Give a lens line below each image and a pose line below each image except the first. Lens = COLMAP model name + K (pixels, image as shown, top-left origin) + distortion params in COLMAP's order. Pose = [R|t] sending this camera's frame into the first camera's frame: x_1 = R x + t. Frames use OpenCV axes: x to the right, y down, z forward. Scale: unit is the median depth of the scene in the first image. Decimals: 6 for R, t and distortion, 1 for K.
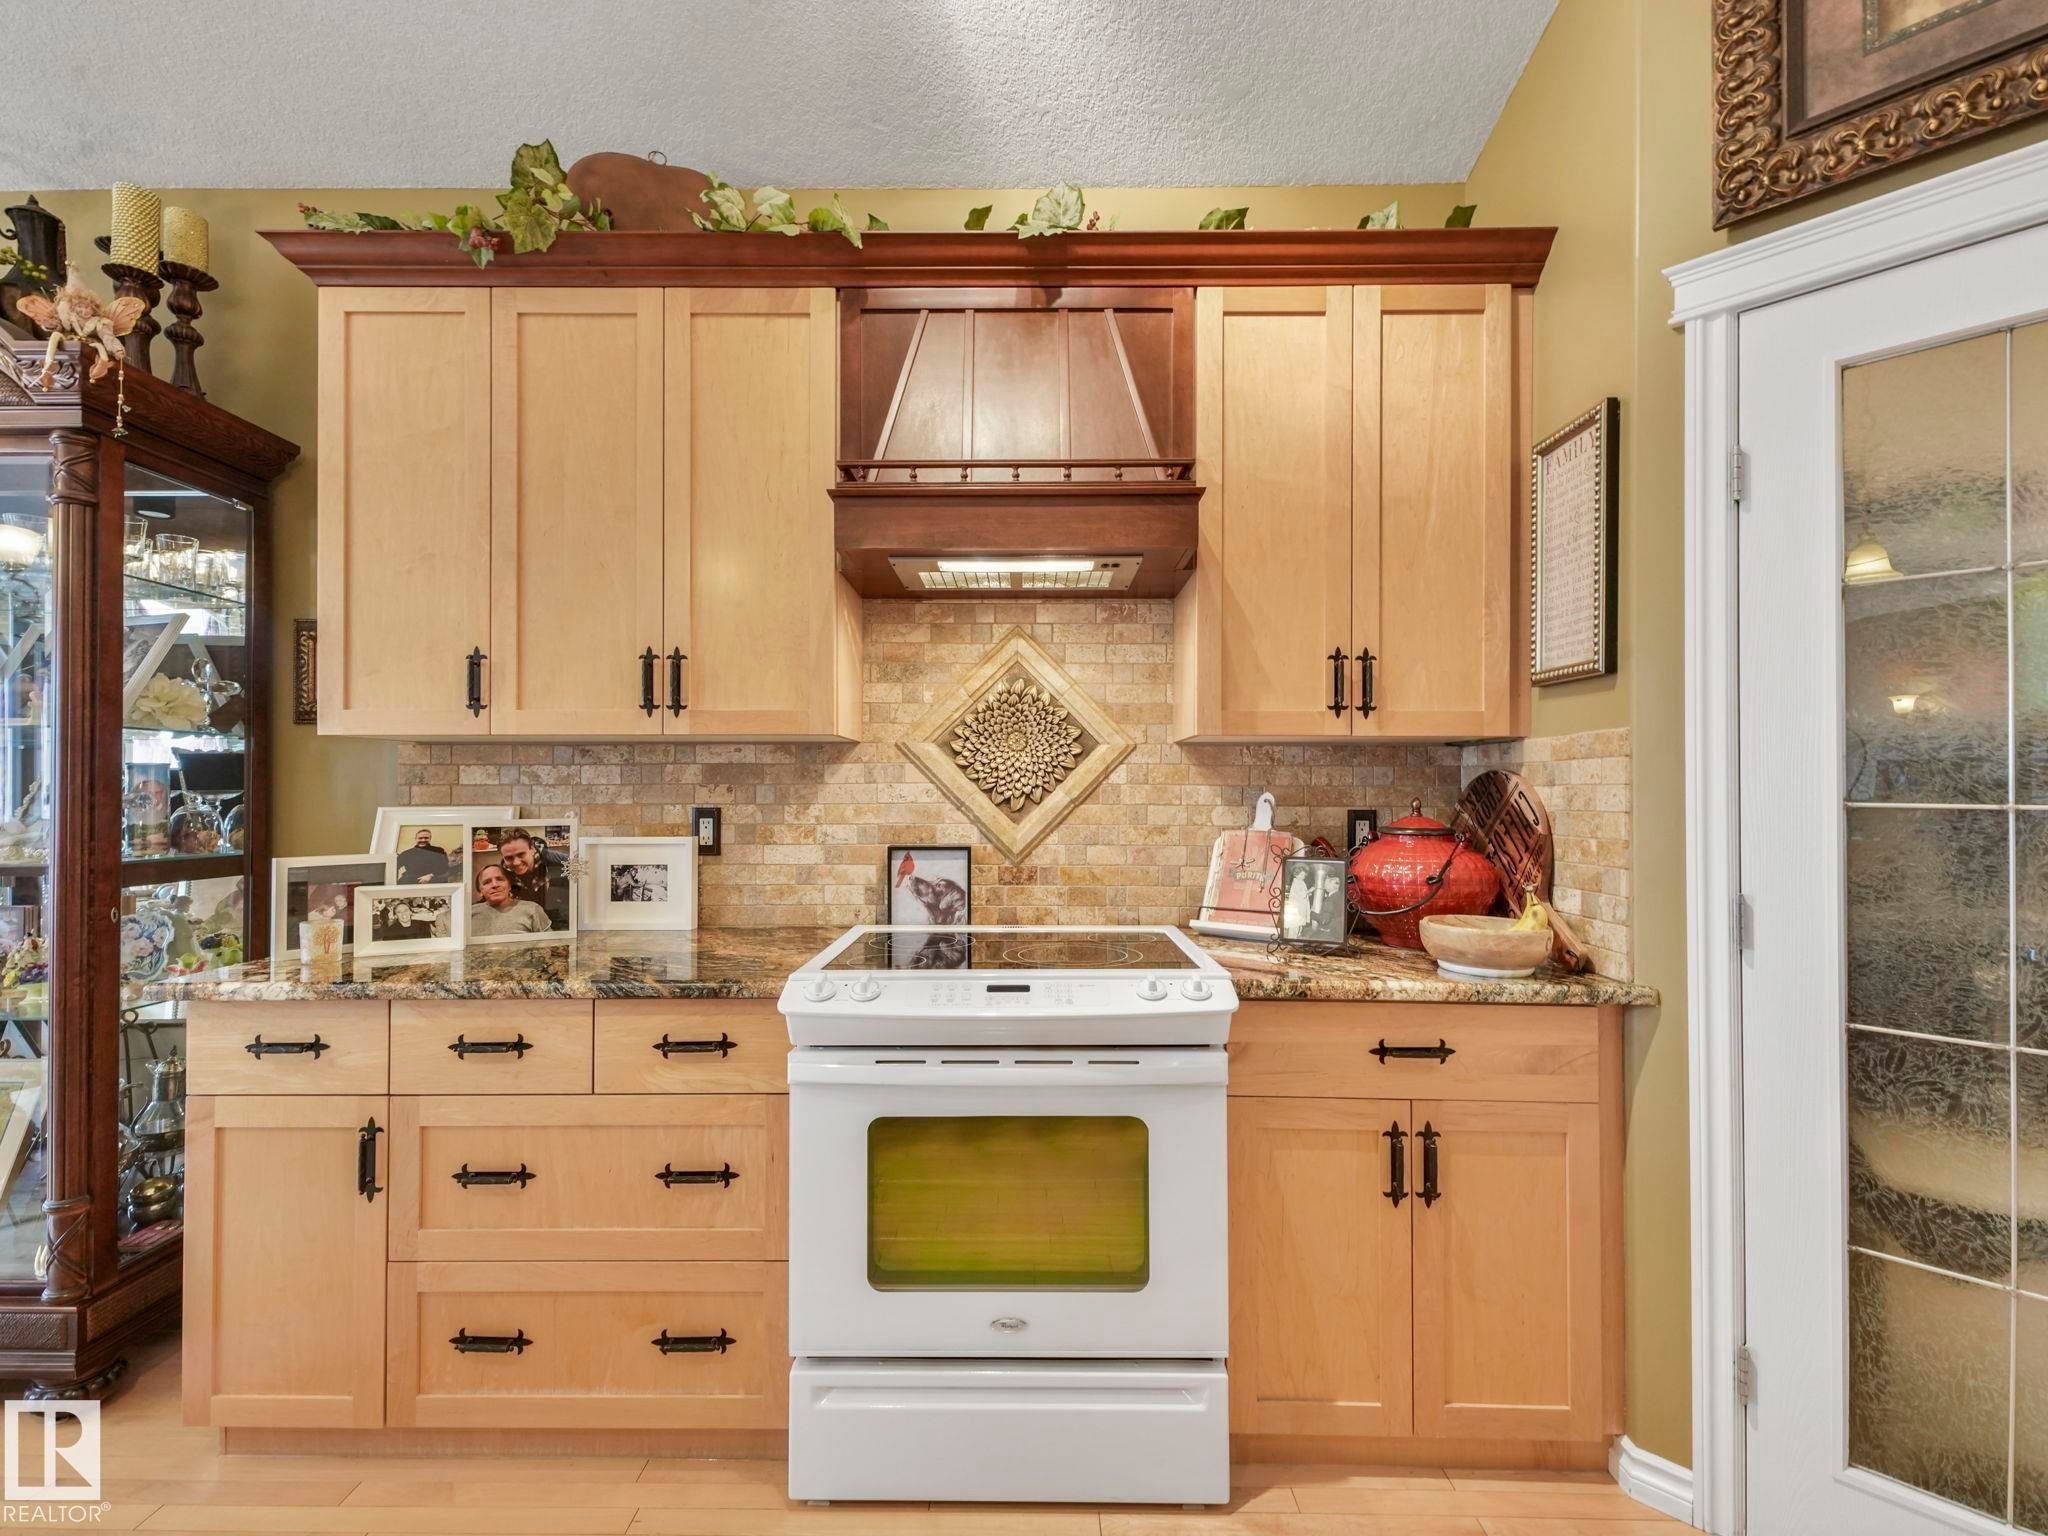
lens RADIAL K [[928.3, 0, 1028.1], [0, 928.3, 757.5], [0, 0, 1]] dist [0.040182, -0.015182]
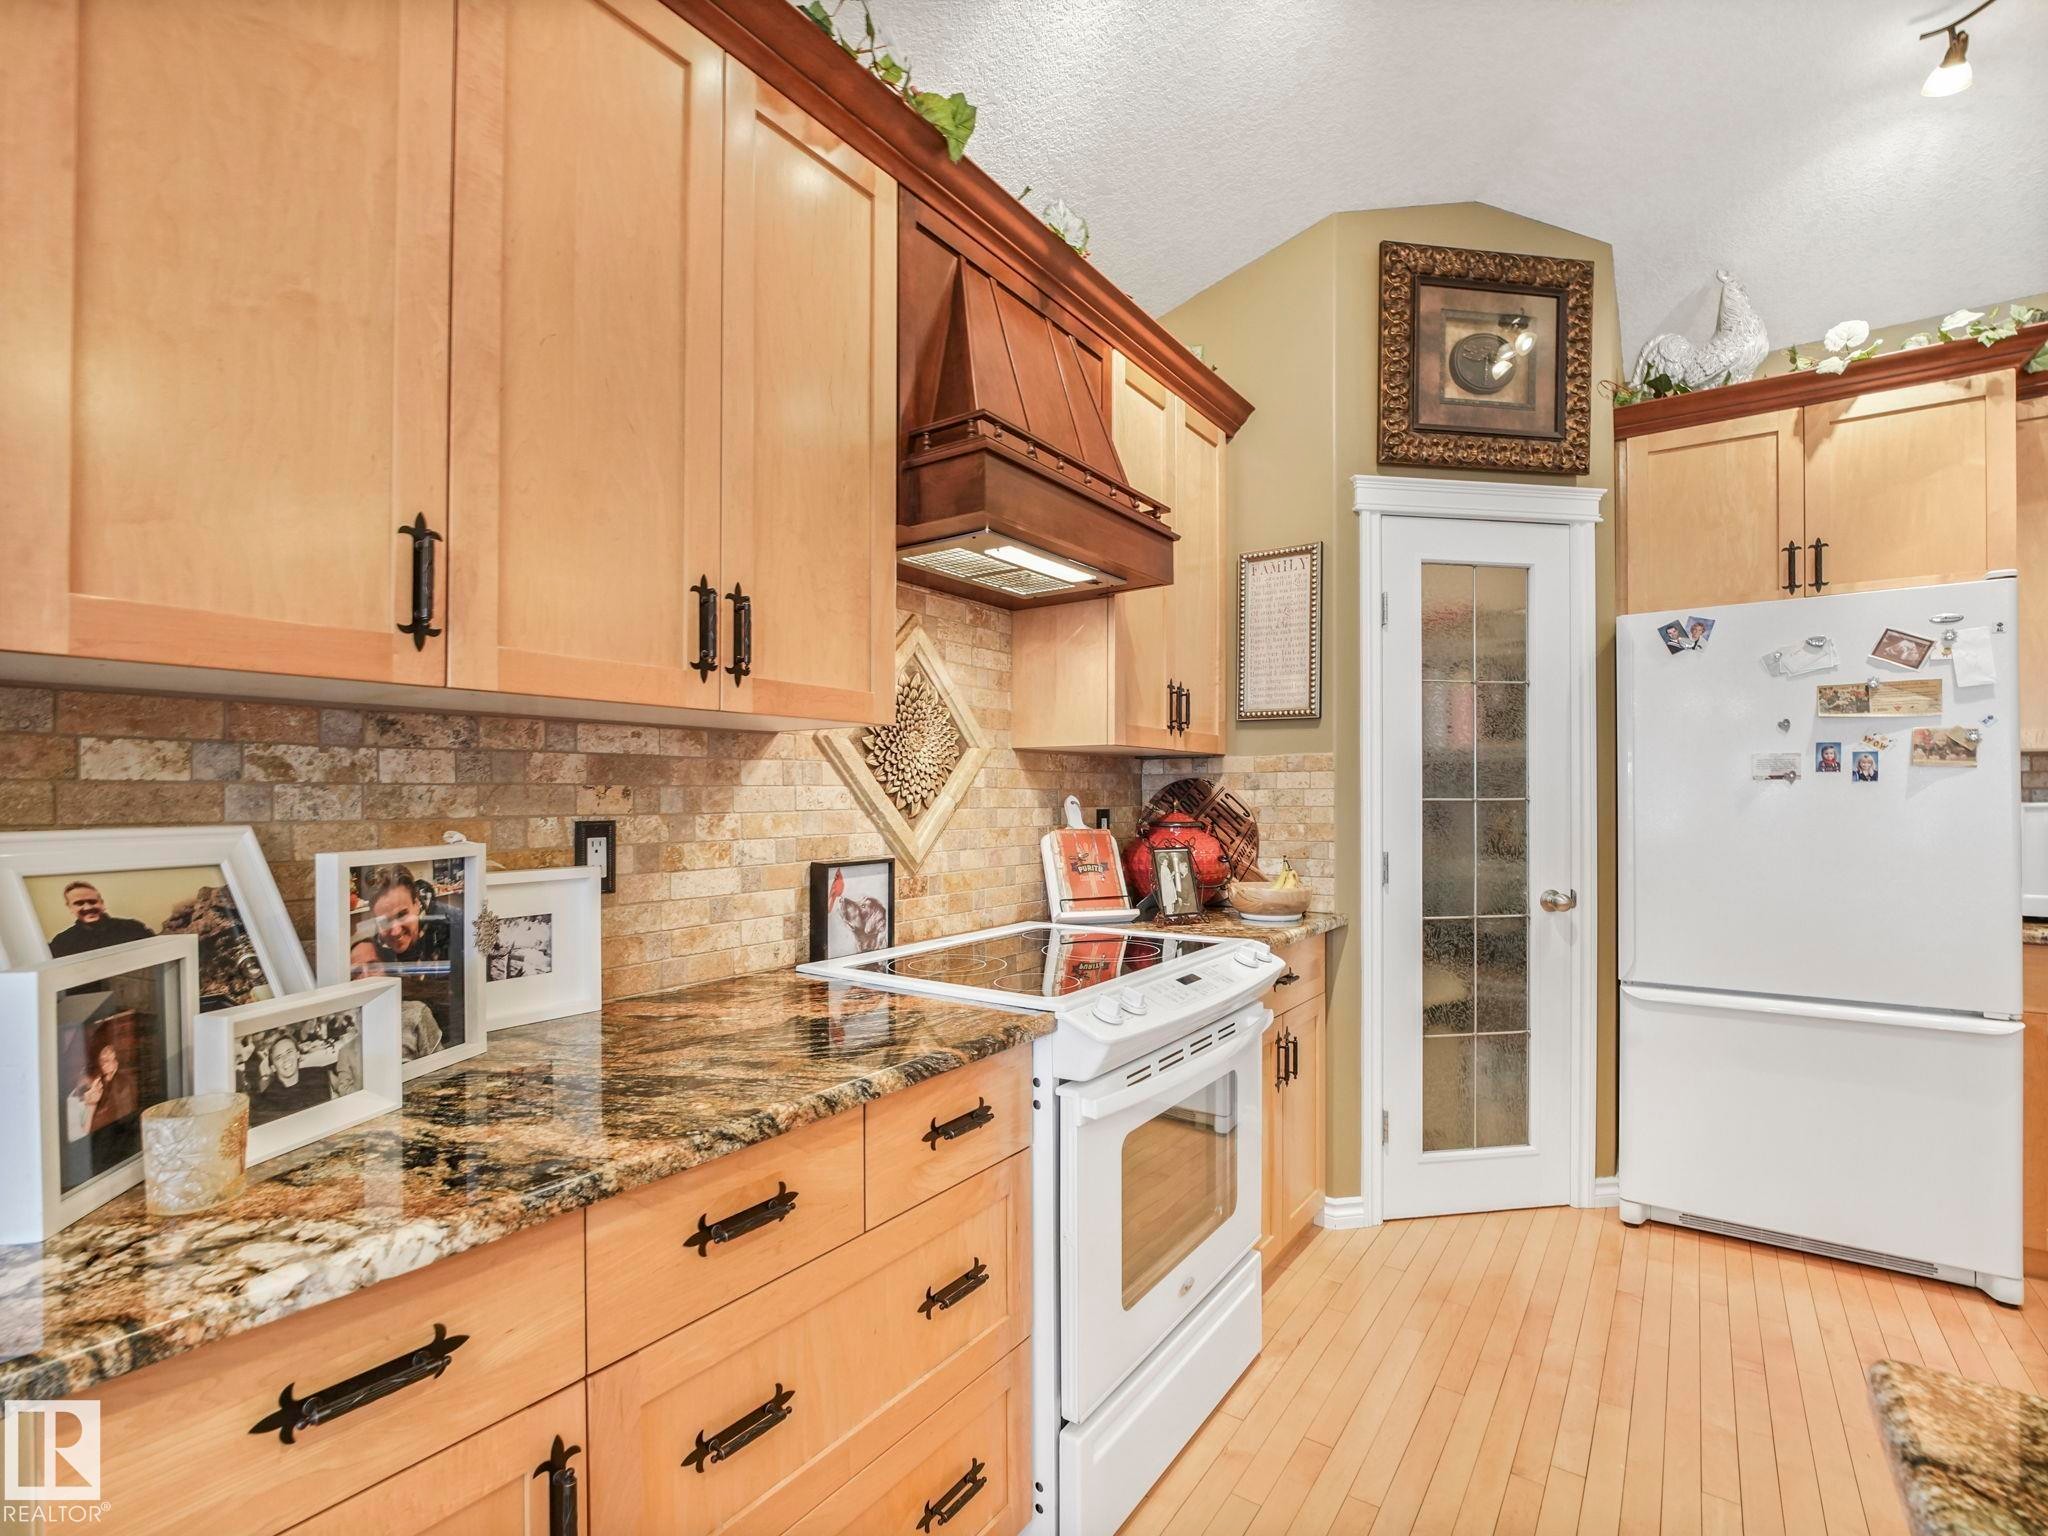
lens RADIAL K [[961.4, 0, 1024.0], [0, 961.4, 768.0], [0, 0, 1]] dist [0.001086, 0.001236]
pose [[0.566221, 0.021587, 0.823971, -0.731528], [-0.023996, 0.999665, -0.009700, 0.016271], [-0.823904, -0.014280, 0.566550, 0.376041]]
